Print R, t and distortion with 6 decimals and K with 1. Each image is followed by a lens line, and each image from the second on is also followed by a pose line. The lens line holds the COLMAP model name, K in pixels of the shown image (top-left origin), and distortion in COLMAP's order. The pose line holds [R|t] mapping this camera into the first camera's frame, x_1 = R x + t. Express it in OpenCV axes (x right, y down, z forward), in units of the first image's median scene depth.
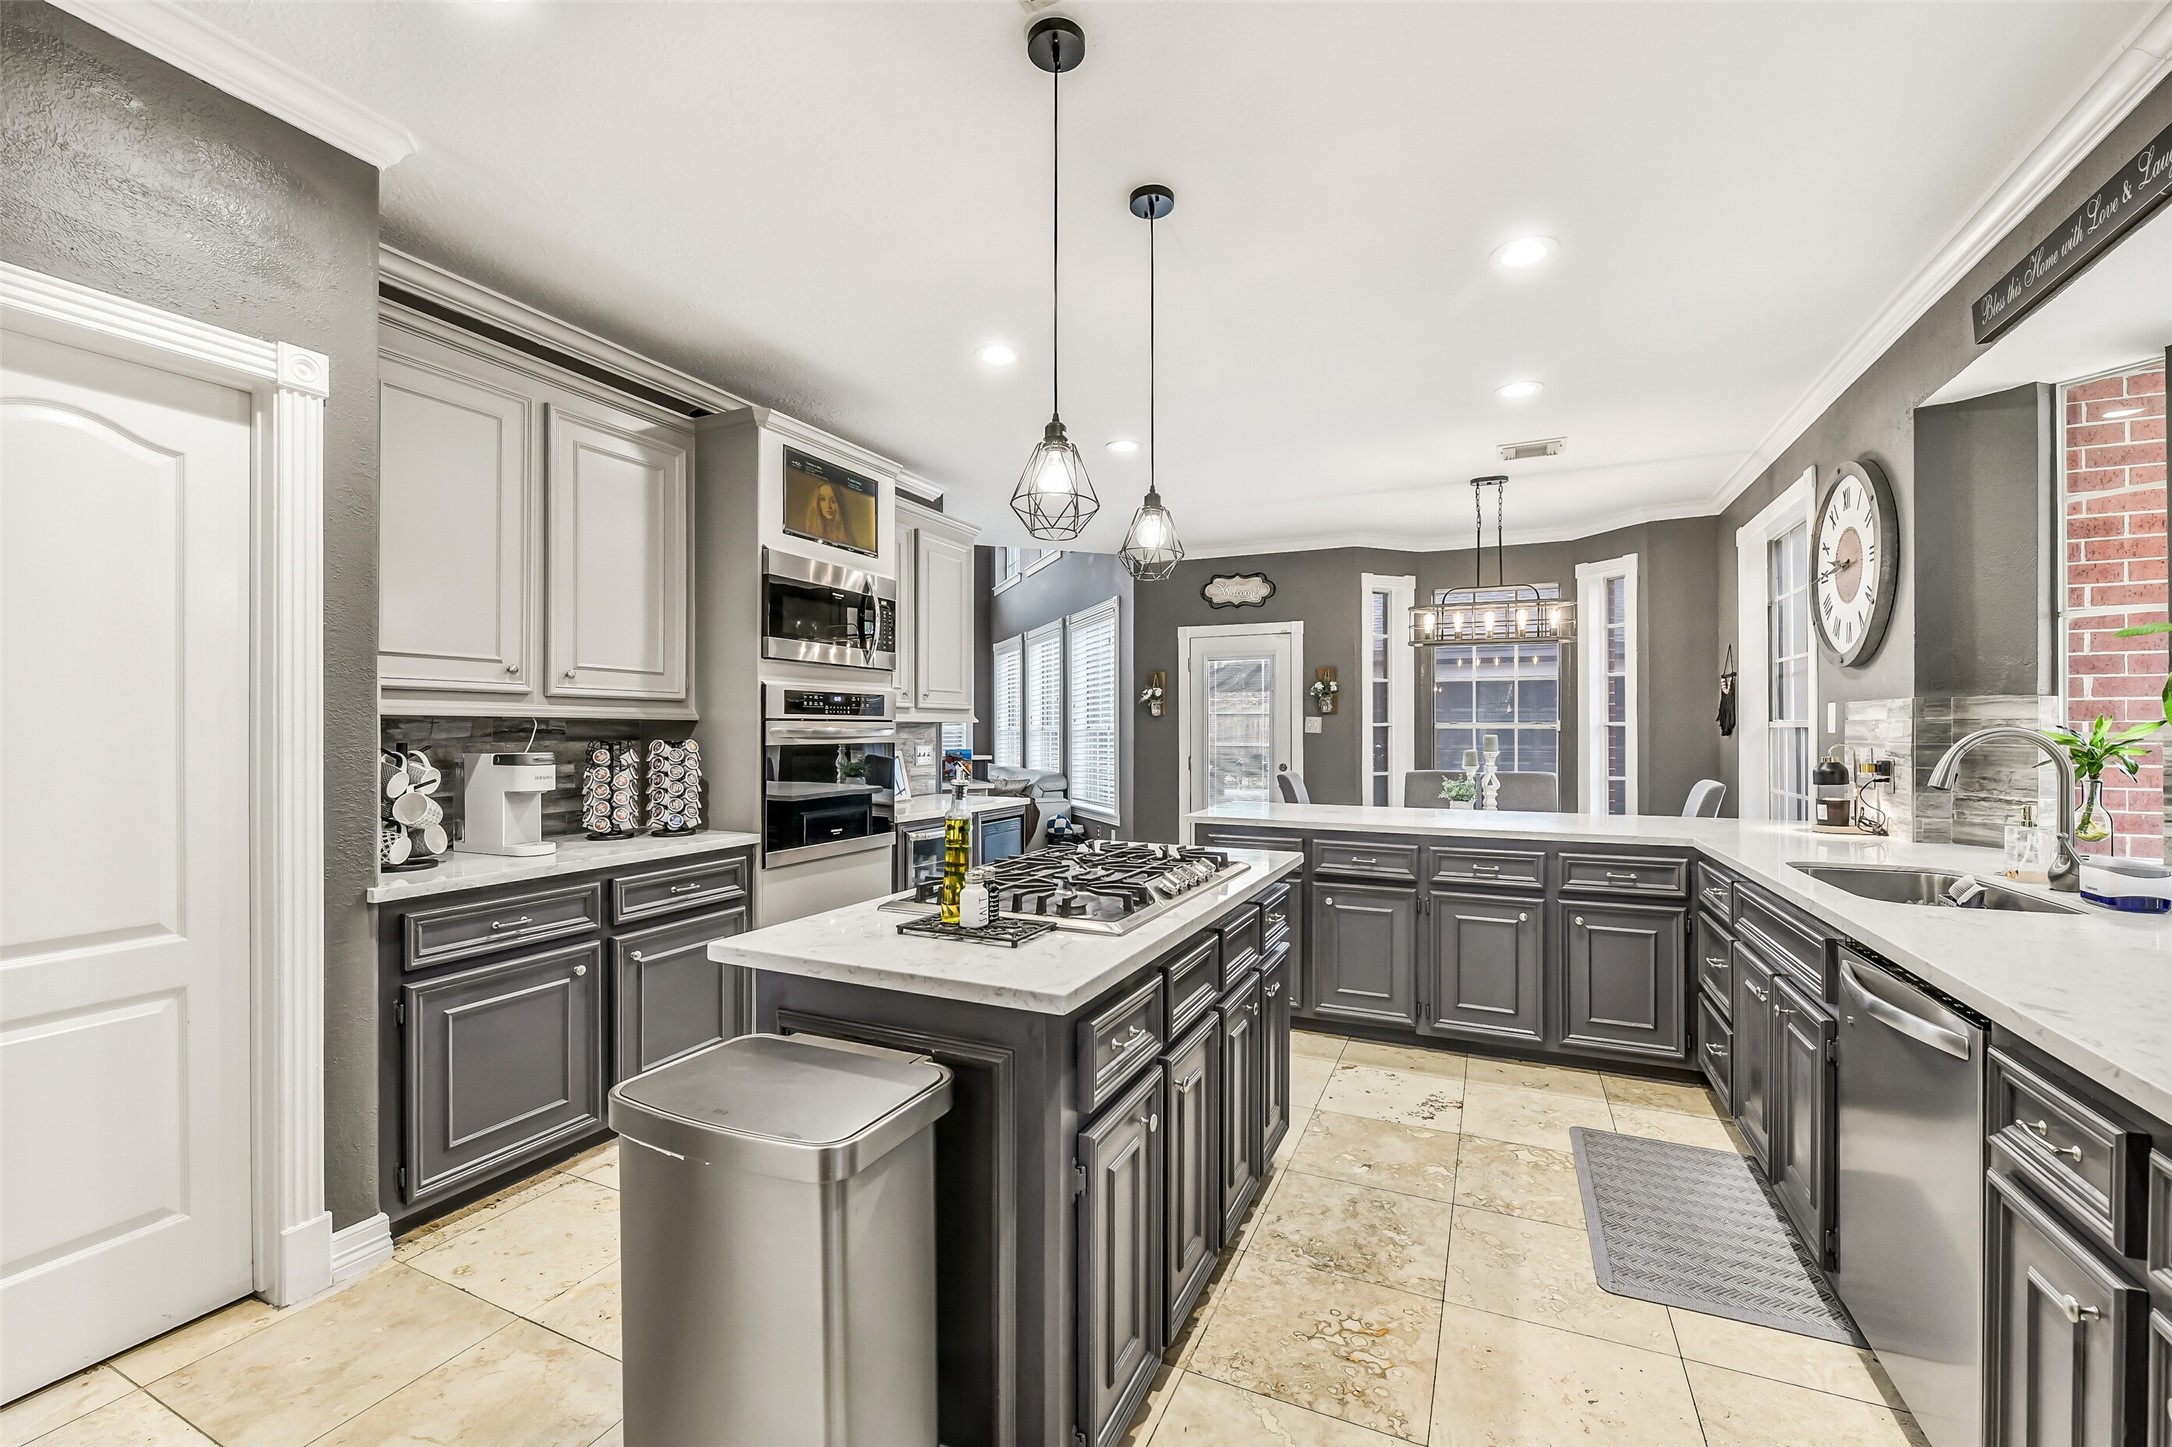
lens RADIAL K [[875.4, 0, 1098.6], [0, 875.4, 730.9], [0, 0, 1]] dist [-0.002285, -0.001232]
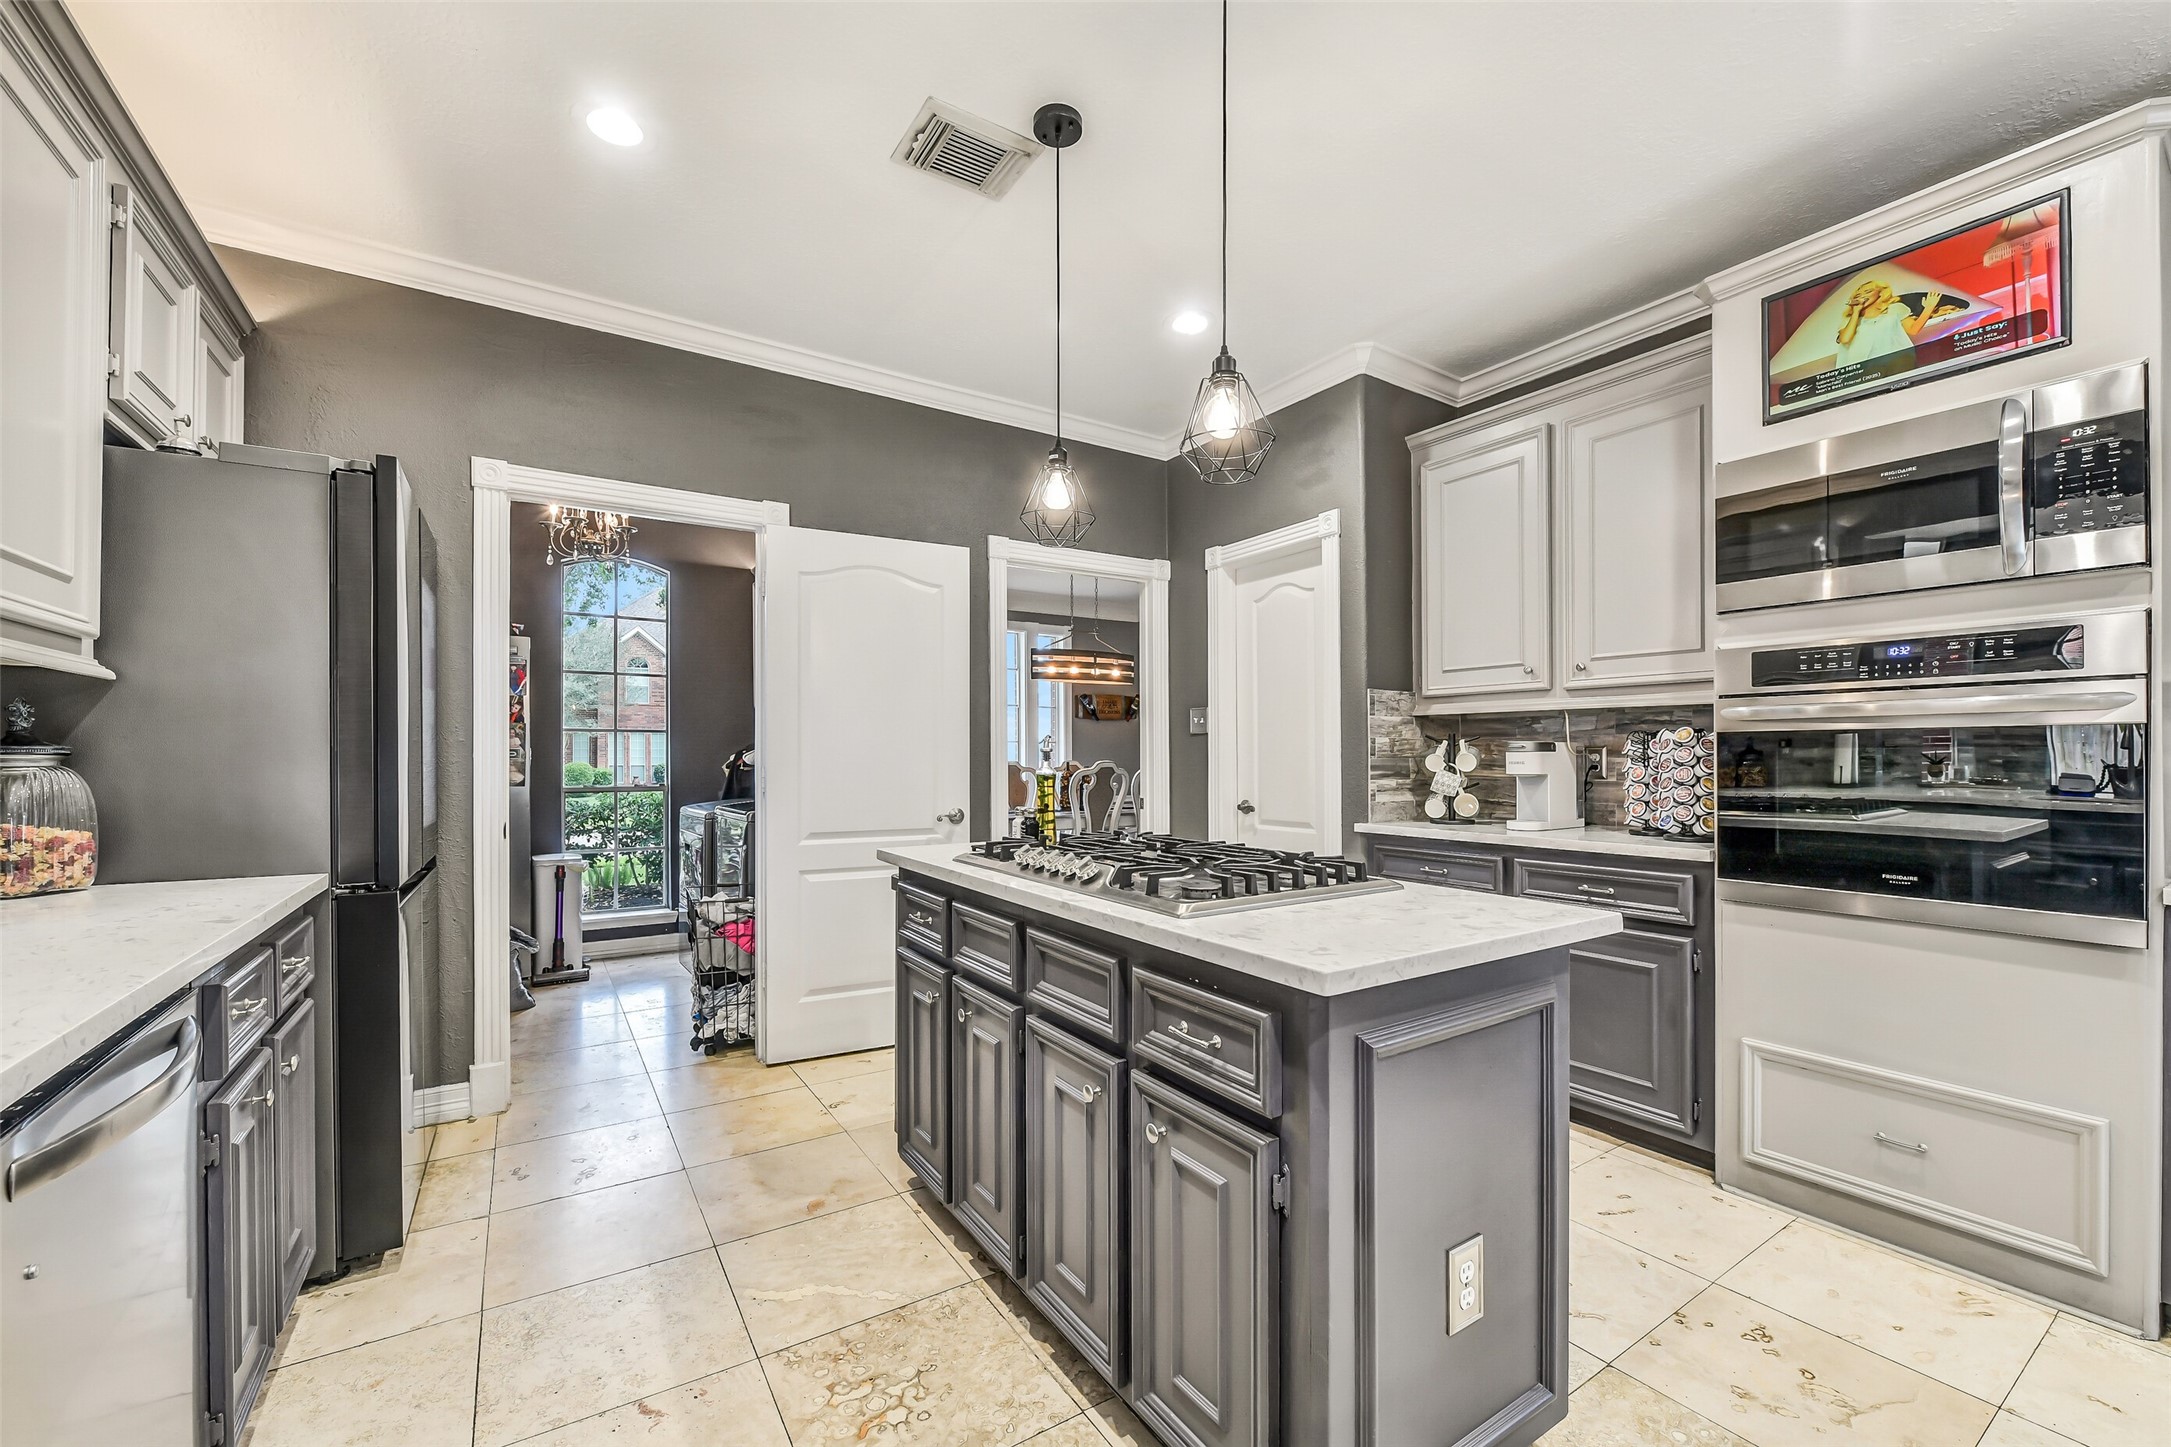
lens RADIAL K [[875.0, 0, 1091.9], [0, 875.0, 753.8], [0, 0, 1]] dist [-0.002285, -0.001232]
pose [[-0.532562, -0.000273, -0.846391, 0.635372], [0.002414, 0.999995, -0.001841, 0.042360], [0.846387, -0.003024, -0.532559, 1.141187]]
